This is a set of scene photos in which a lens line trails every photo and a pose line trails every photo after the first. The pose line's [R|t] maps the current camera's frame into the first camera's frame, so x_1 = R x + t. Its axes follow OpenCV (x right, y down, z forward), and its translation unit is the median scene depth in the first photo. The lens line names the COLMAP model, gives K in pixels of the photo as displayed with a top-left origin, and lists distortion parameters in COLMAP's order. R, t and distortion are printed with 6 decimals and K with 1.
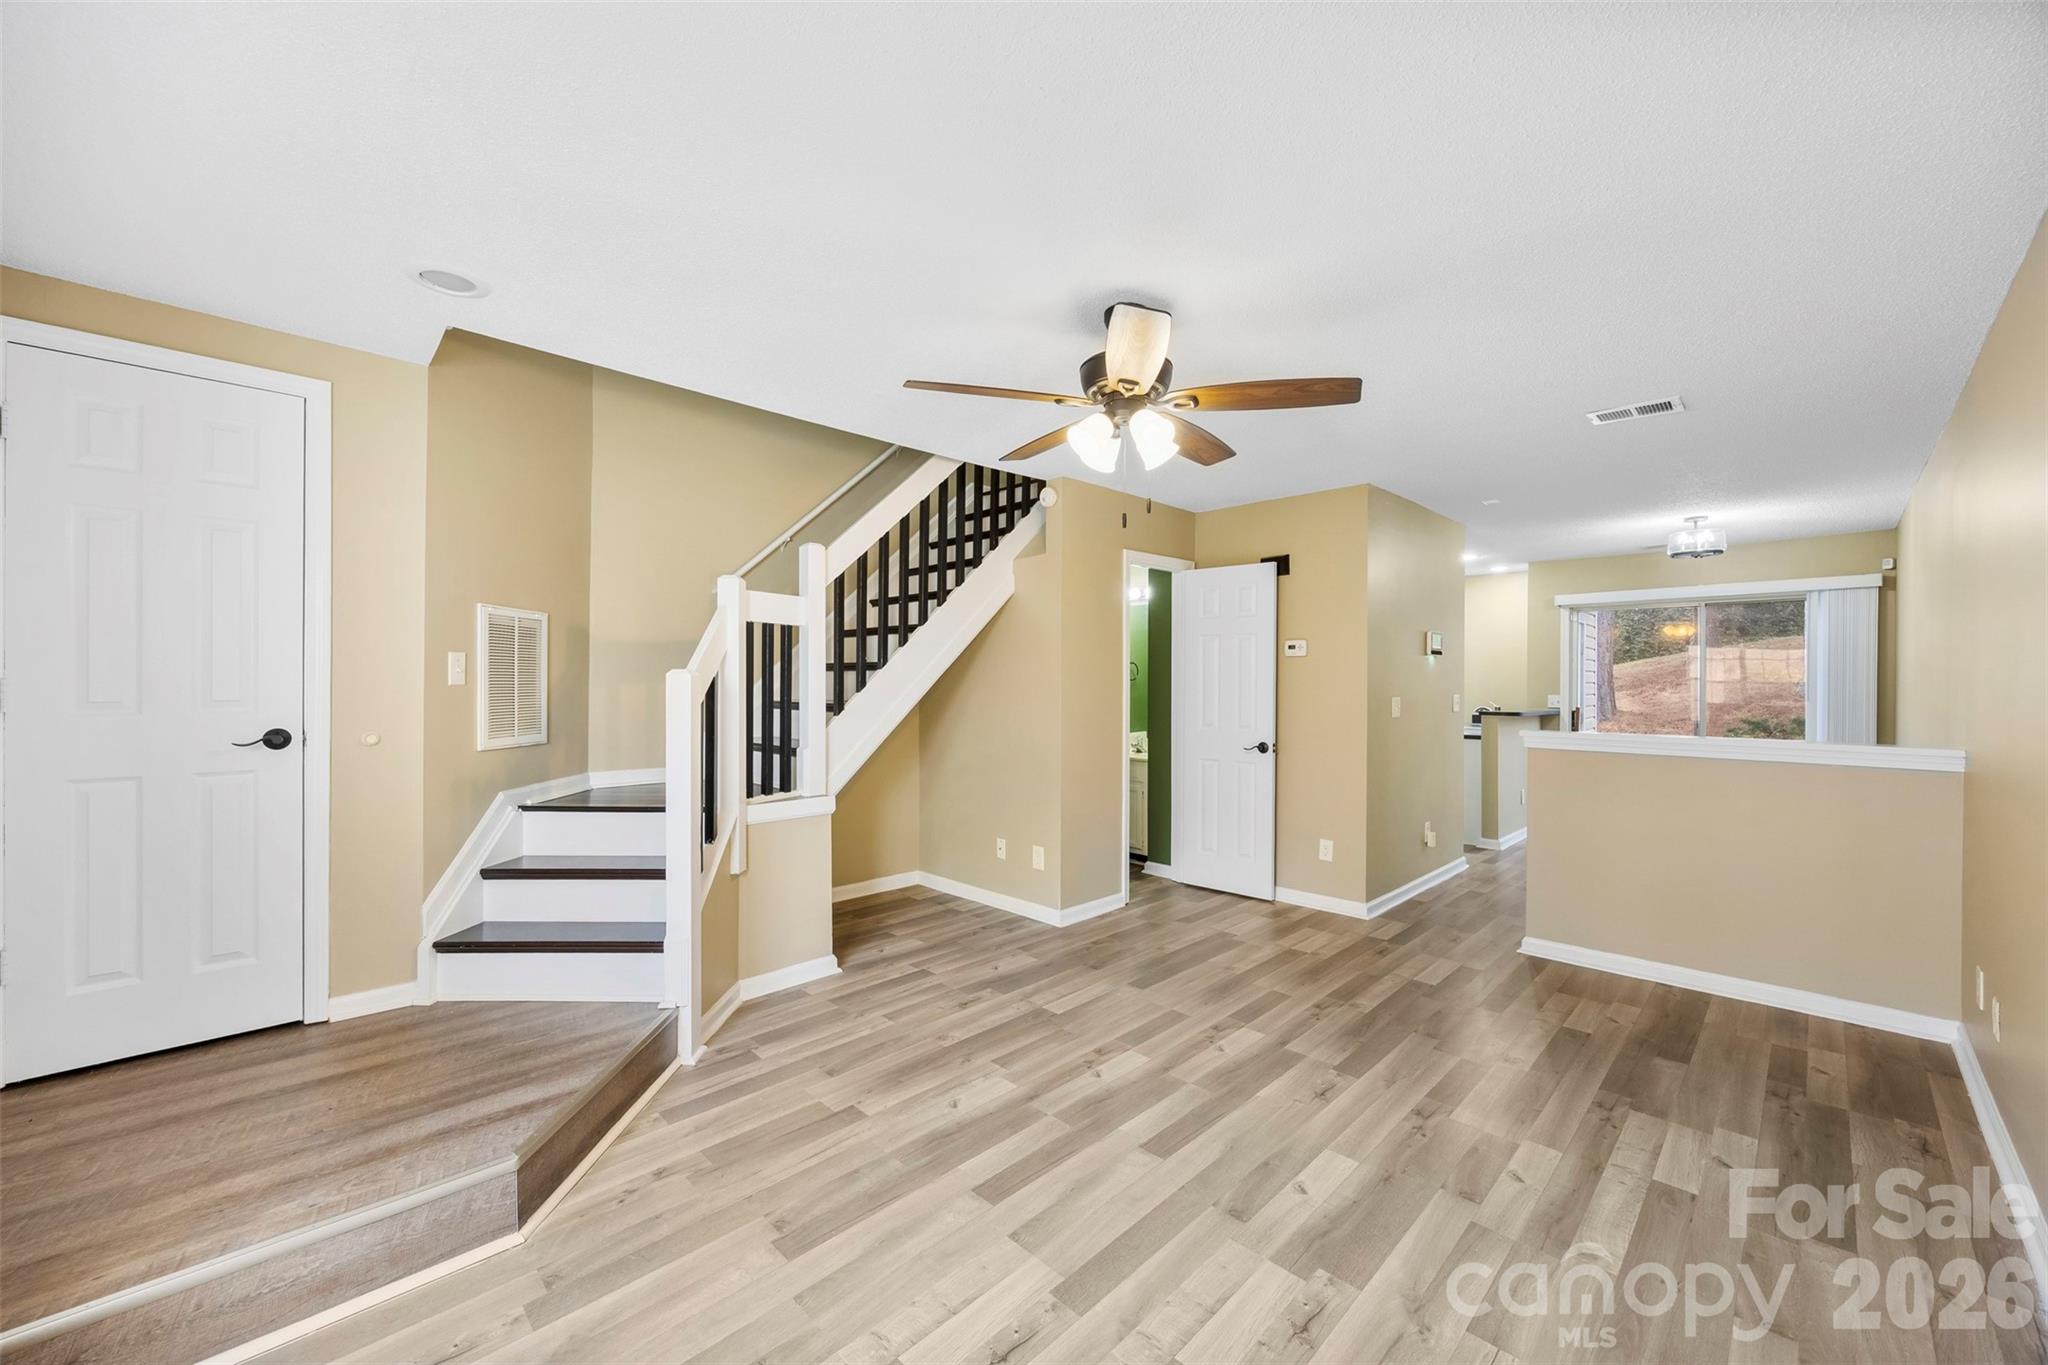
lens RADIAL K [[801.8, 0, 1024.0], [0, 801.8, 682.5], [0, 0, 1]] dist [-0.000222, 0.000000]
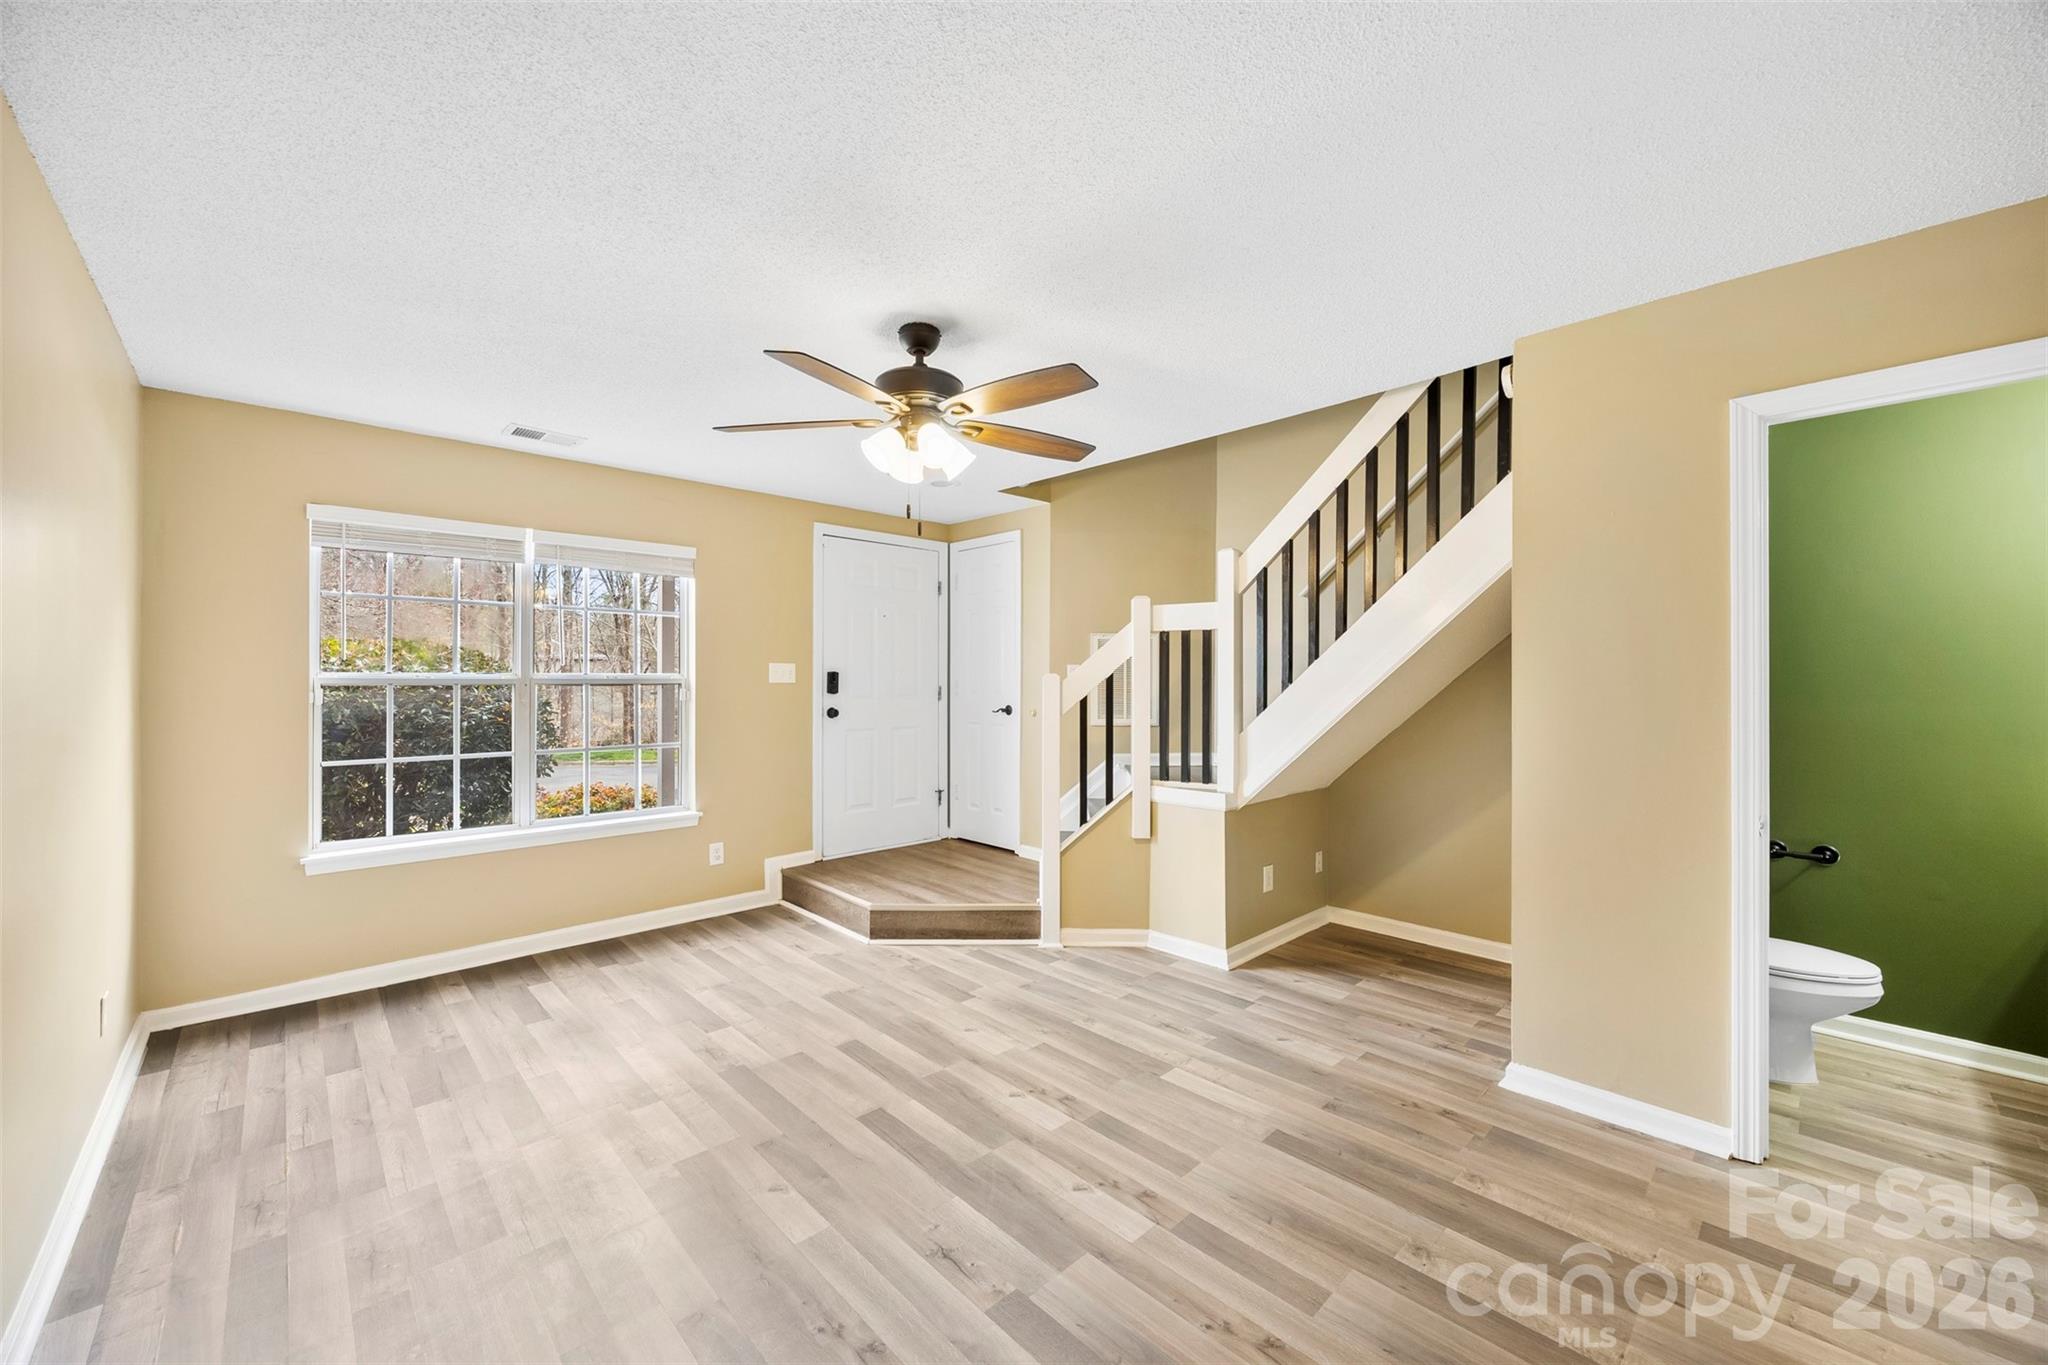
lens RADIAL K [[782.1, 0, 1024.0], [0, 782.1, 682.5], [0, 0, 1]] dist [-0.011295, -0.000015]
pose [[-0.030374, -0.002582, -0.999535, 0.867835], [0.000716, 0.999996, -0.002605, 0.003532], [0.999538, -0.000794, -0.030372, 0.889899]]
